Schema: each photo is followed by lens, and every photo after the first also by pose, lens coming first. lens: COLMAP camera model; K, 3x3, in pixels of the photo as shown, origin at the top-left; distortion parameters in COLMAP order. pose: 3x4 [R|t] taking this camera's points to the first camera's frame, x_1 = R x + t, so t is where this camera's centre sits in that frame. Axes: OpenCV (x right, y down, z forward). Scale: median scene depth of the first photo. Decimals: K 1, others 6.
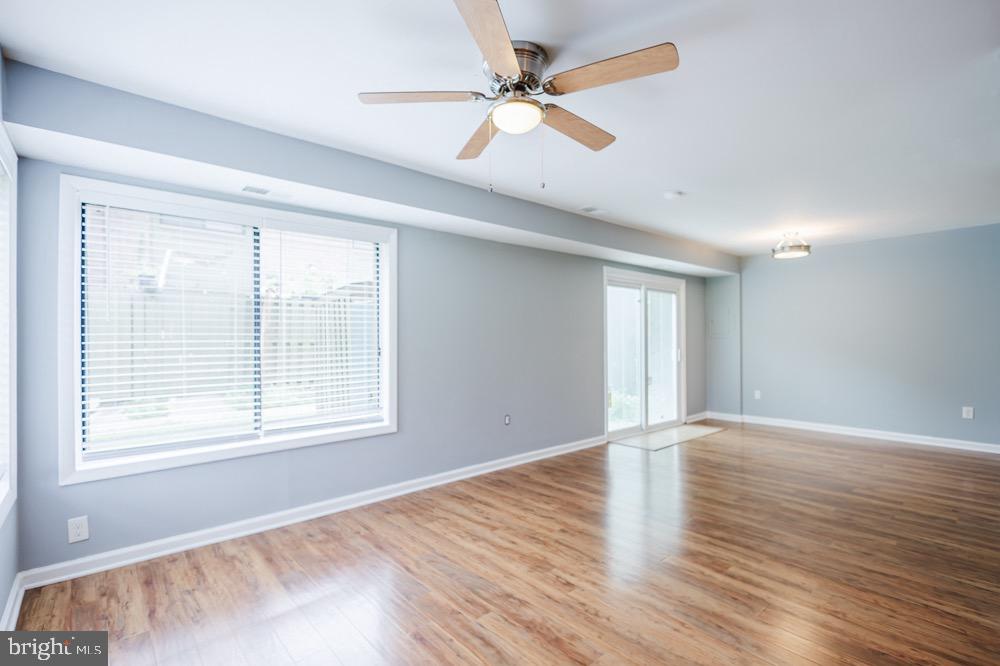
lens RADIAL K [[461.9, 0, 503.7], [0, 461.9, 330.9], [0, 0, 1]] dist [0.000395, -0.001910]
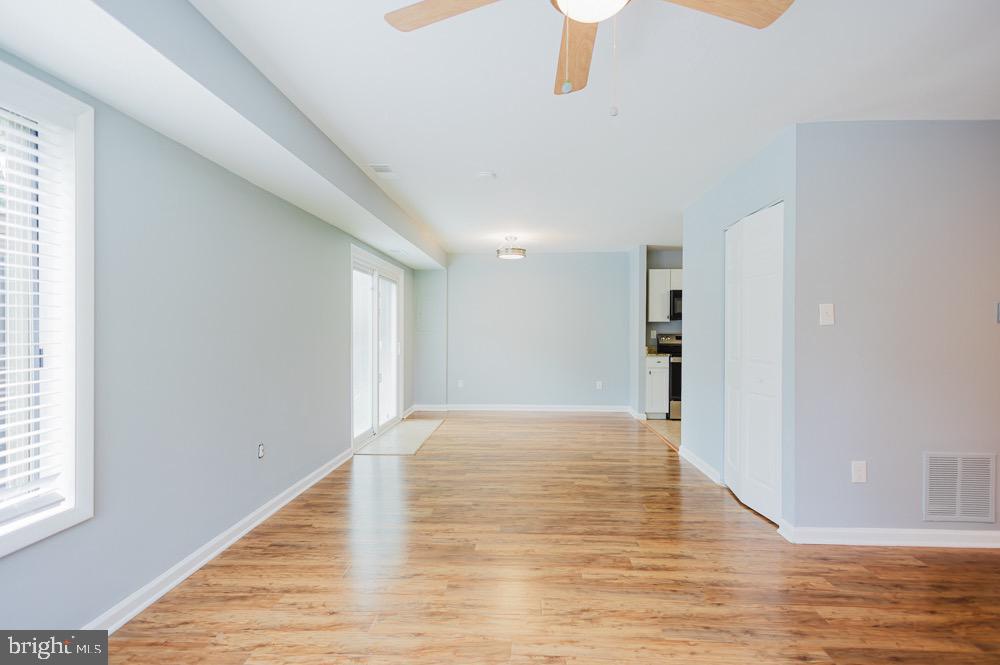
lens RADIAL K [[461.9, 0, 499.6], [0, 461.9, 332.6], [0, 0, 1]] dist [0.000395, -0.001910]
pose [[0.695020, 0.001133, 0.718990, -0.281522], [-0.015829, 0.999780, 0.013726, 0.005596], [-0.718816, -0.020921, 0.694885, 0.338500]]
